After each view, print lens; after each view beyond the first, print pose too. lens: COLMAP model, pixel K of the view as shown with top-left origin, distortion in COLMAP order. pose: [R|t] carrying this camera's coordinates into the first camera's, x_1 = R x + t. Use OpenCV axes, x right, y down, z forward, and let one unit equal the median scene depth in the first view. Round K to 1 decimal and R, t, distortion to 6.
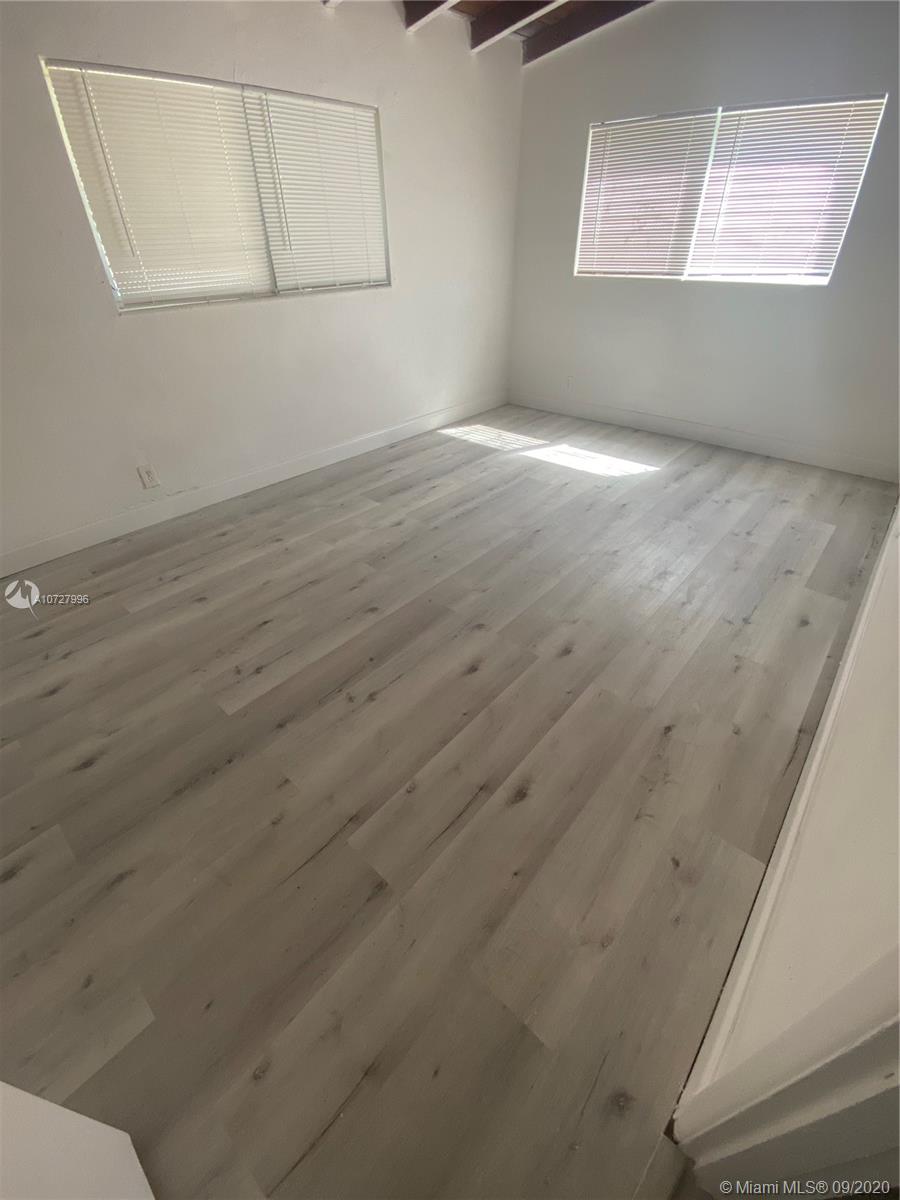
lens RADIAL K [[496.2, 0, 450.0], [0, 496.2, 600.0], [0, 0, 1]] dist [0.044871, -0.043941]
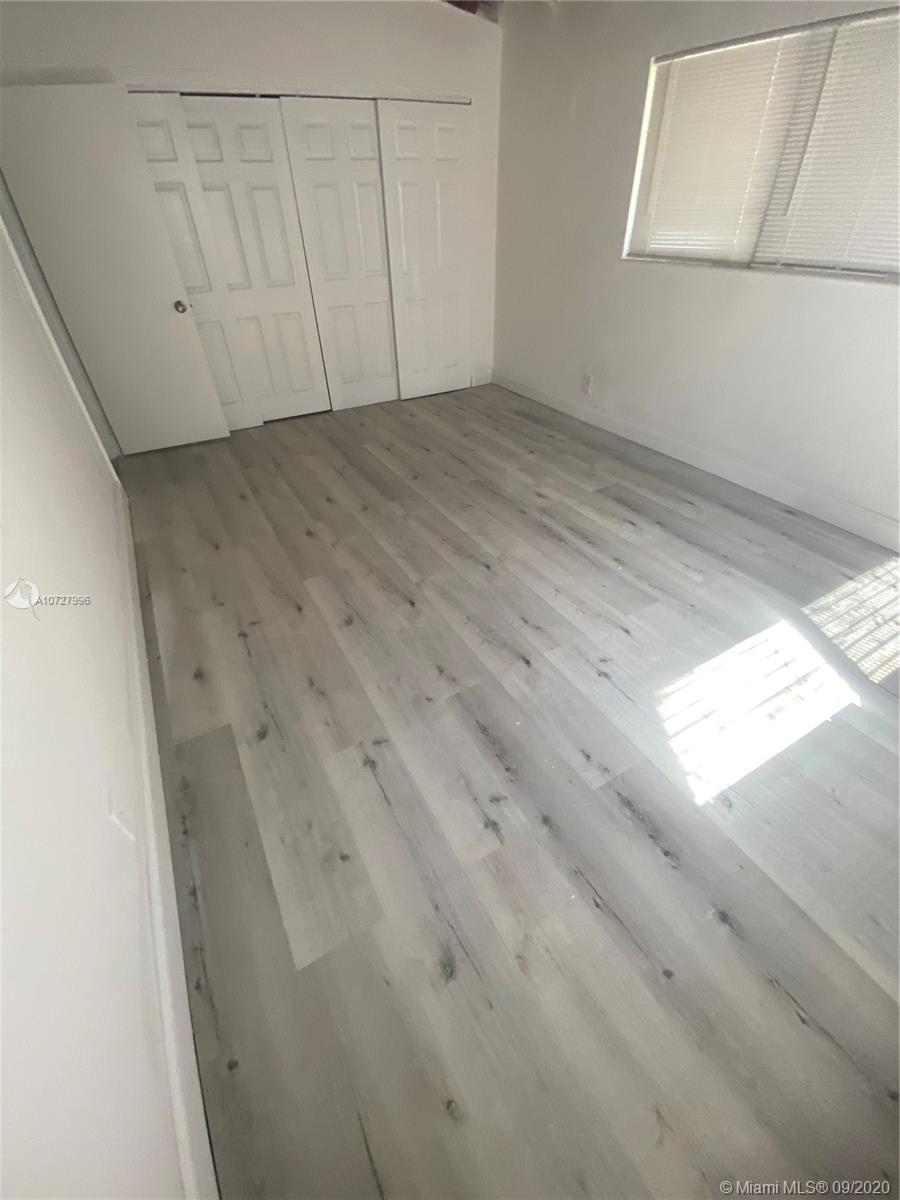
lens RADIAL K [[496.2, 0, 450.0], [0, 496.2, 600.0], [0, 0, 1]] dist [0.044871, -0.043941]
pose [[-0.332589, 0.594859, -0.731797, 0.827846], [-0.526649, 0.526551, 0.667372, -0.621620], [0.782321, 0.607361, 0.138157, 0.841643]]
